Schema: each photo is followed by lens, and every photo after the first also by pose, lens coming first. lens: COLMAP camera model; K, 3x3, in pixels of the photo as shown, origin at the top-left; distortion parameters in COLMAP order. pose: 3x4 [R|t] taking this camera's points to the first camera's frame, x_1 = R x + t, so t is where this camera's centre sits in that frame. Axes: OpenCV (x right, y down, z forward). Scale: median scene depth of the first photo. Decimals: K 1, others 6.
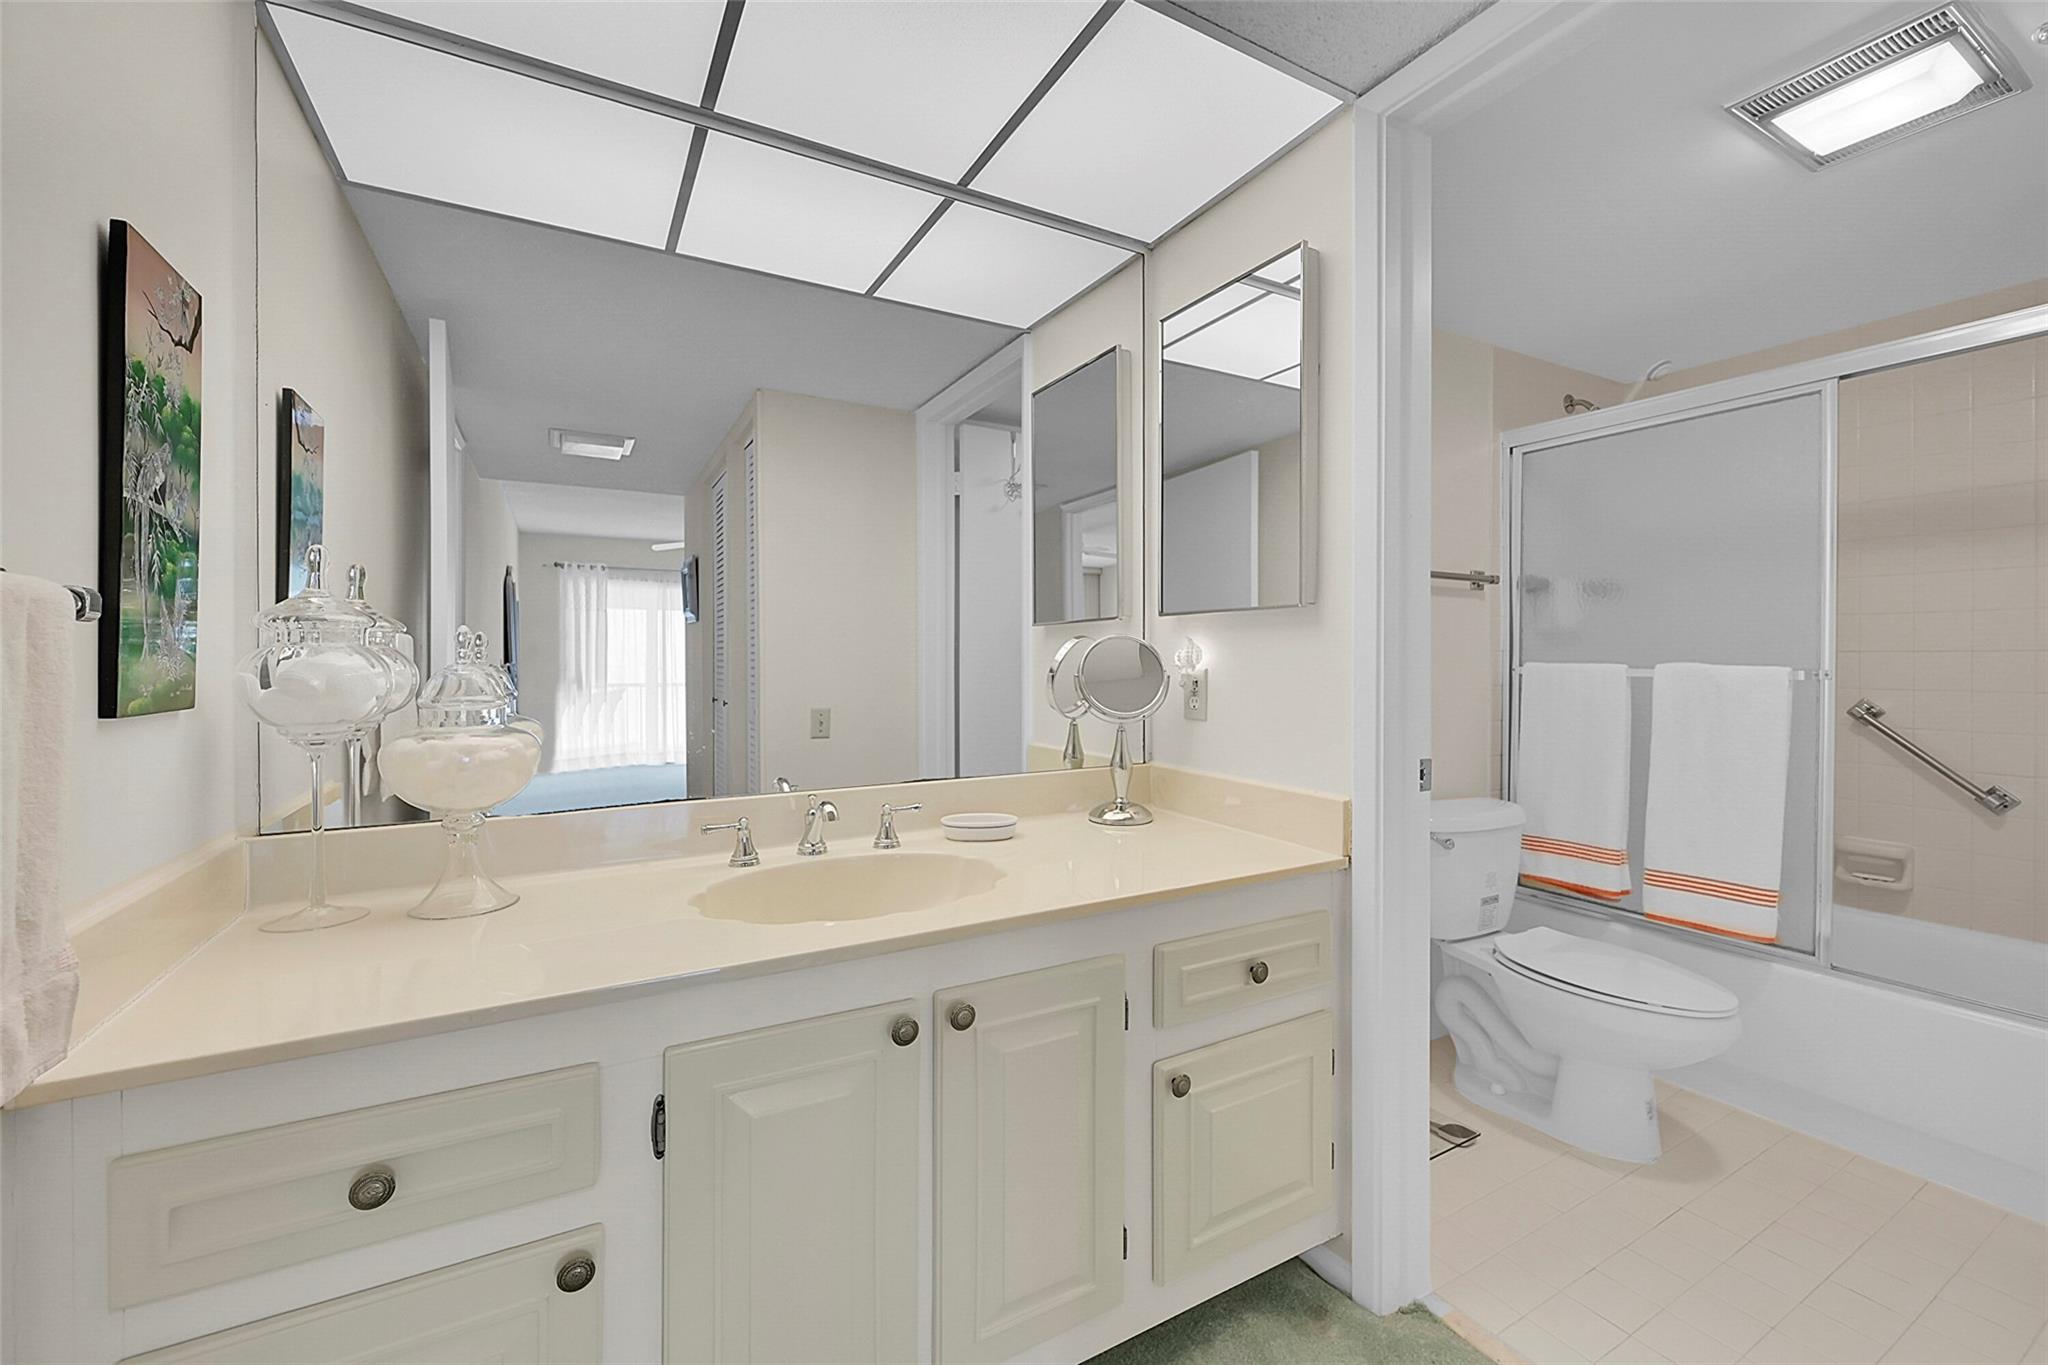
lens RADIAL K [[813.5, 0, 1025.3], [0, 813.5, 668.4], [0, 0, 1]] dist [-0.000265, -0.000245]
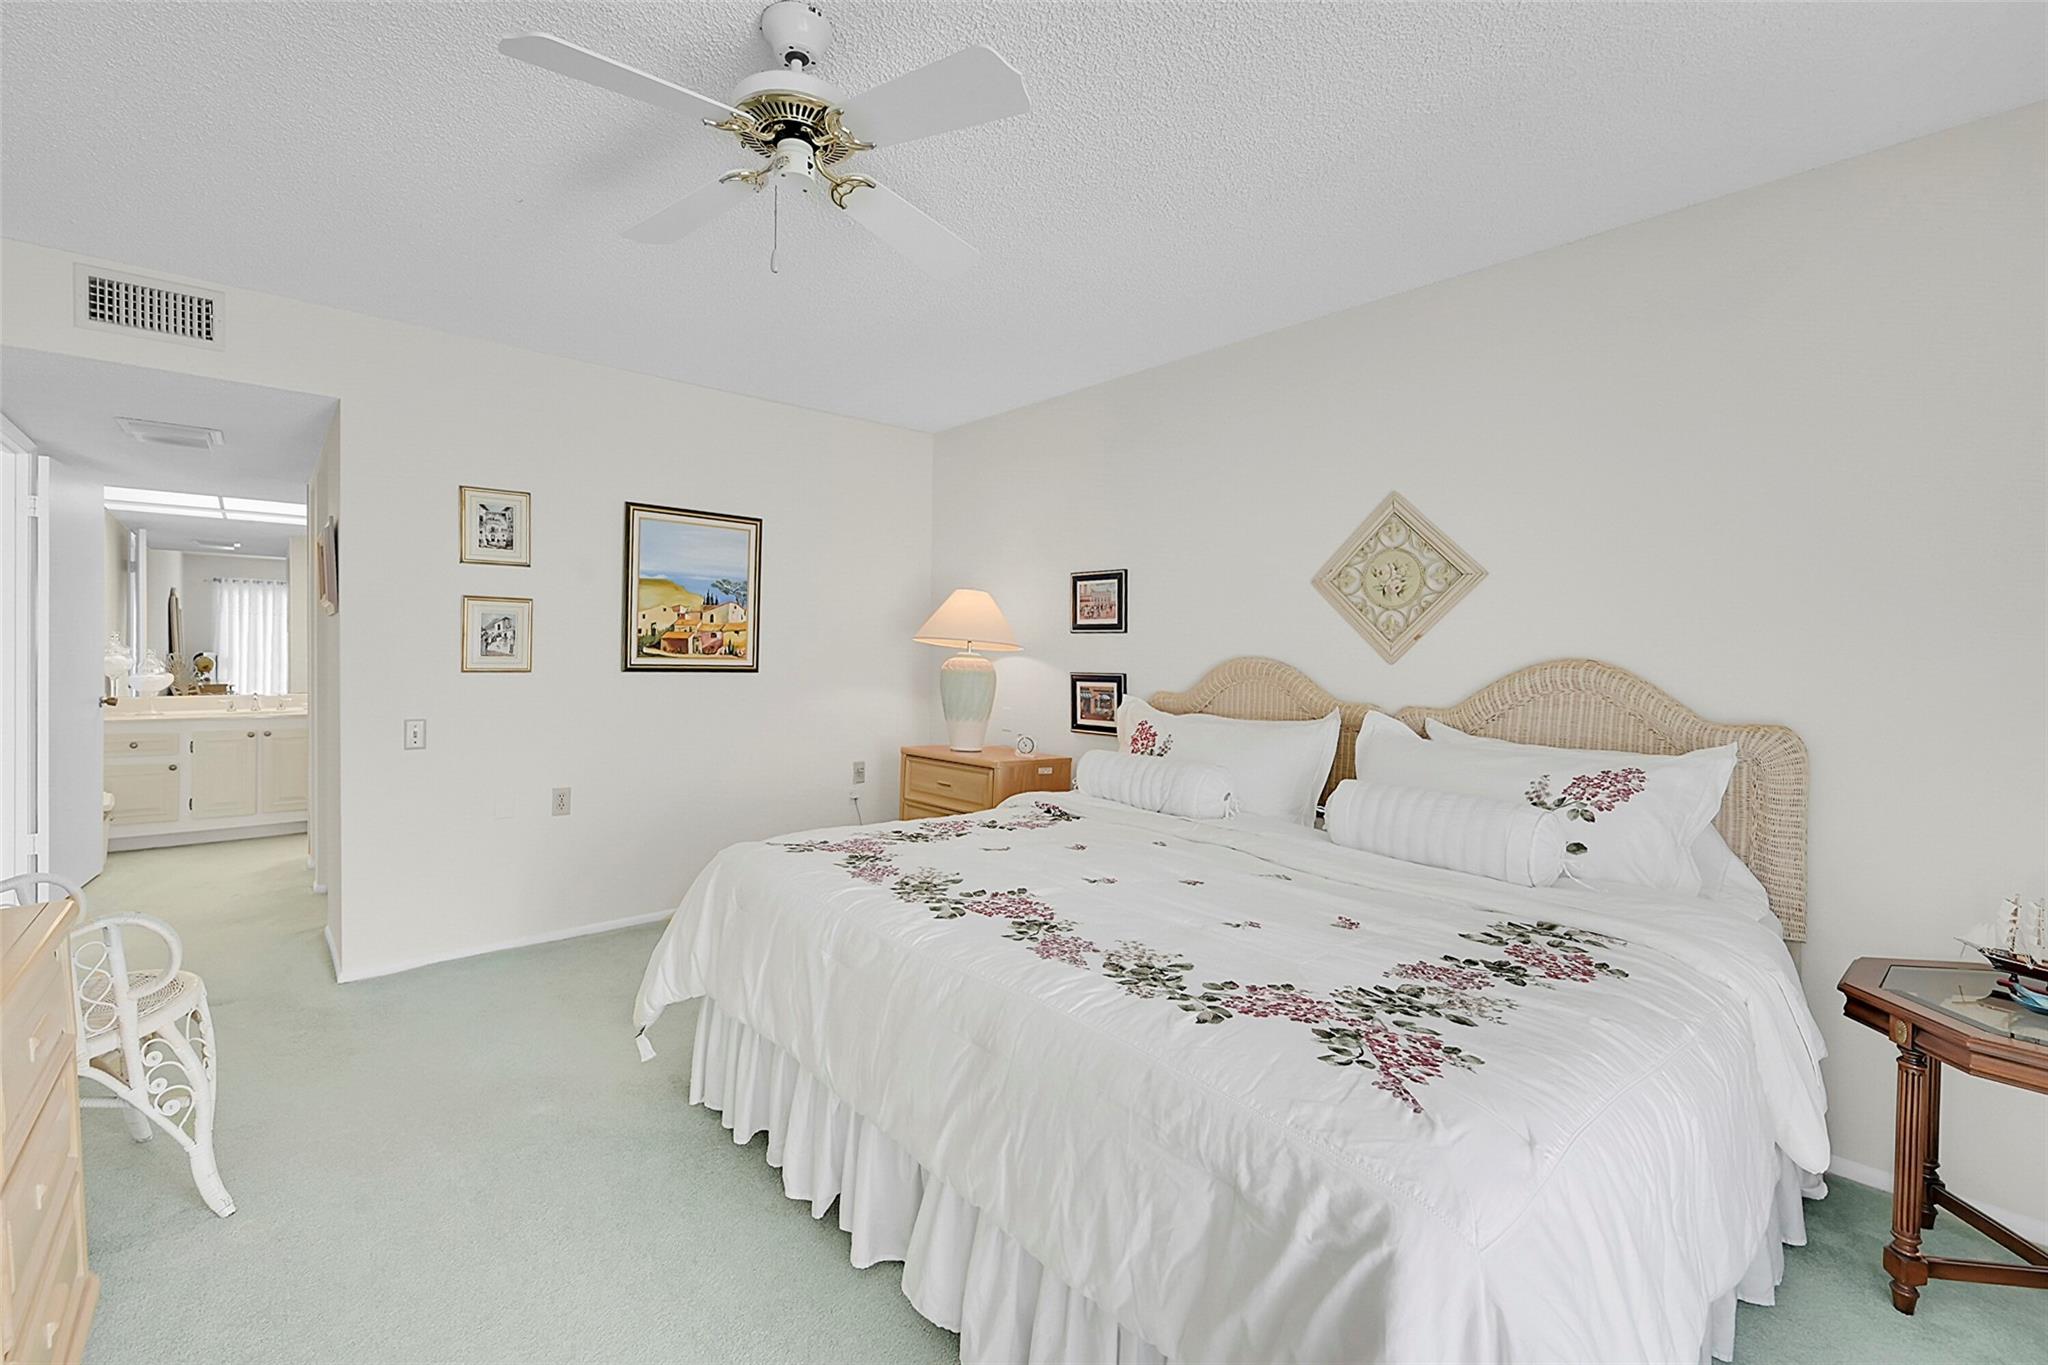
lens RADIAL K [[813.5, 0, 1025.3], [0, 813.5, 668.4], [0, 0, 1]] dist [-0.000265, -0.000245]
pose [[0.972699, 0.014159, 0.231638, 3.355552], [-0.018585, 0.999684, 0.016936, -0.157699], [-0.231325, -0.020779, 0.972655, -5.052184]]
